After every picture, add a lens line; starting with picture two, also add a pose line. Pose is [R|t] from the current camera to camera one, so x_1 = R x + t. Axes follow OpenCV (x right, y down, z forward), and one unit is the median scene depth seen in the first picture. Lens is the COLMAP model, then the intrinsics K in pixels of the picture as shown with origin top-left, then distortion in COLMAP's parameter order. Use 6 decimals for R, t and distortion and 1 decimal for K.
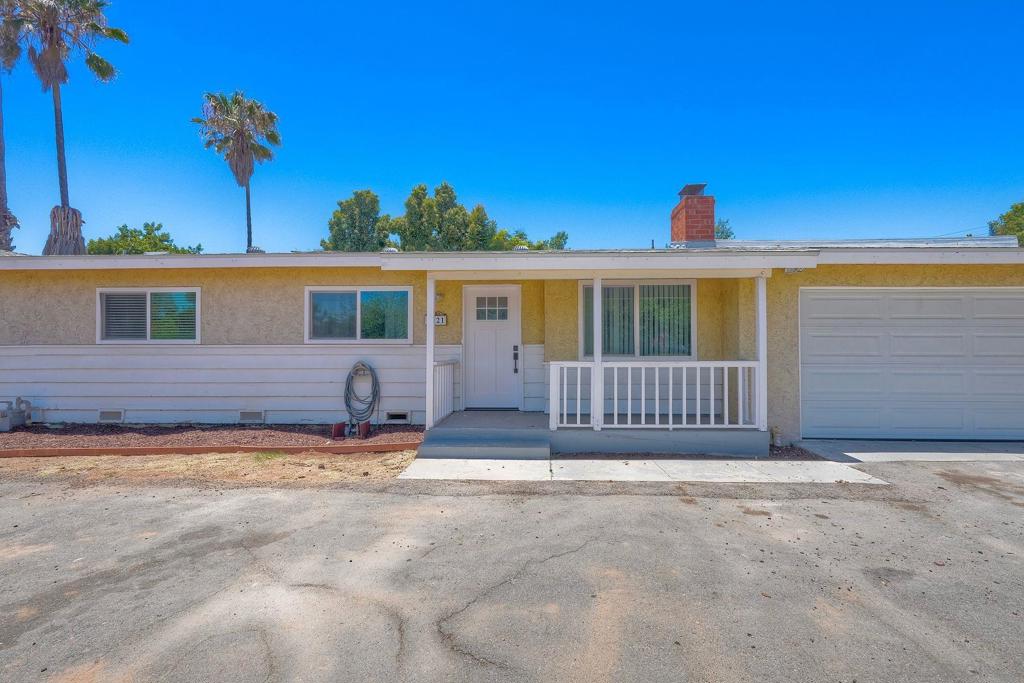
lens RADIAL K [[459.5, 0, 512.0], [0, 459.5, 341.5], [0, 0, 1]] dist [0.012920, 0.000032]
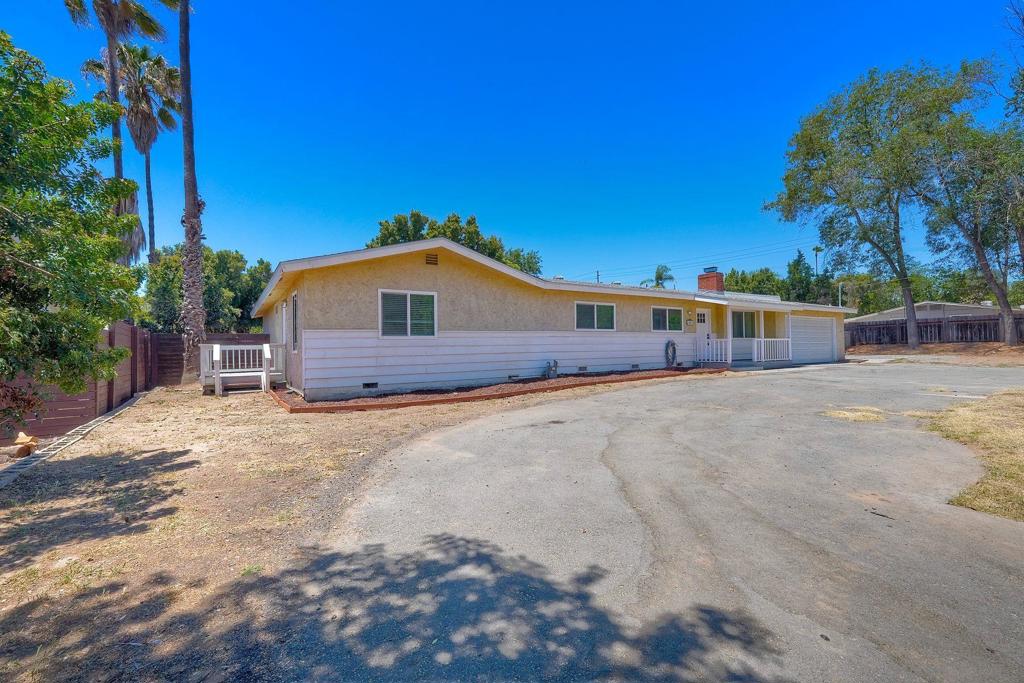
lens RADIAL K [[448.8, 0, 510.3], [0, 448.8, 342.3], [0, 0, 1]] dist [0.003946, 0.000079]
pose [[0.814812, -0.001064, 0.579724, -2.189220], [0.001017, 0.999999, 0.000405, 0.051070], [-0.579724, 0.000260, 0.814813, -0.320765]]
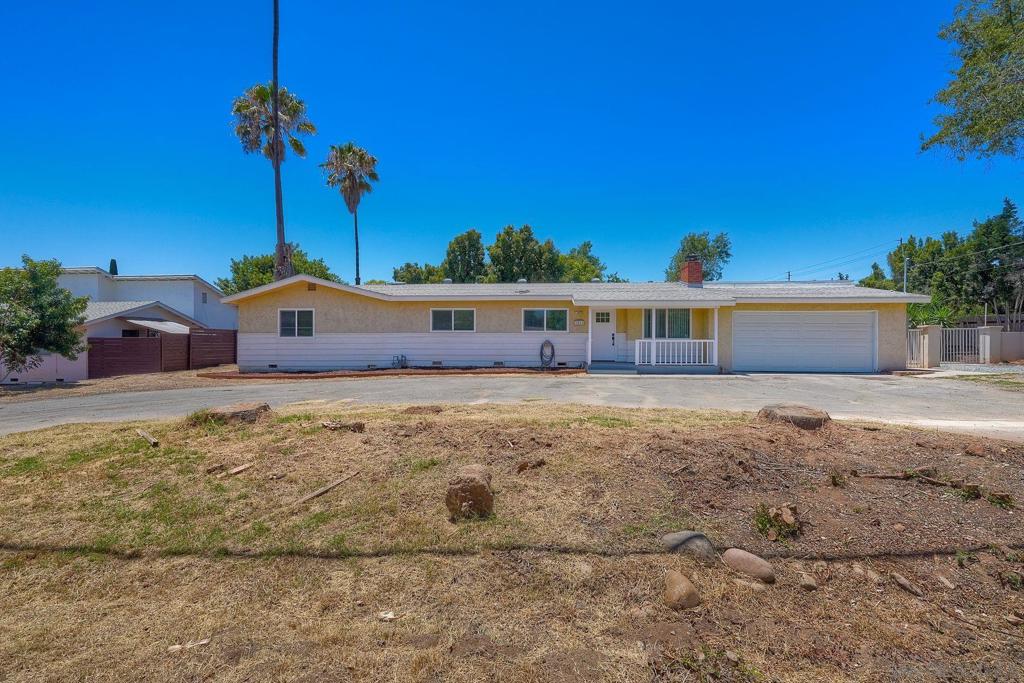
lens RADIAL K [[448.8, 0, 510.3], [0, 448.8, 342.3], [0, 0, 1]] dist [0.003946, 0.000079]
pose [[0.999877, 0.003706, -0.015223, -0.470599], [-0.003315, 0.999666, 0.025627, -0.003513], [0.015312, -0.025573, 0.999556, -1.251985]]
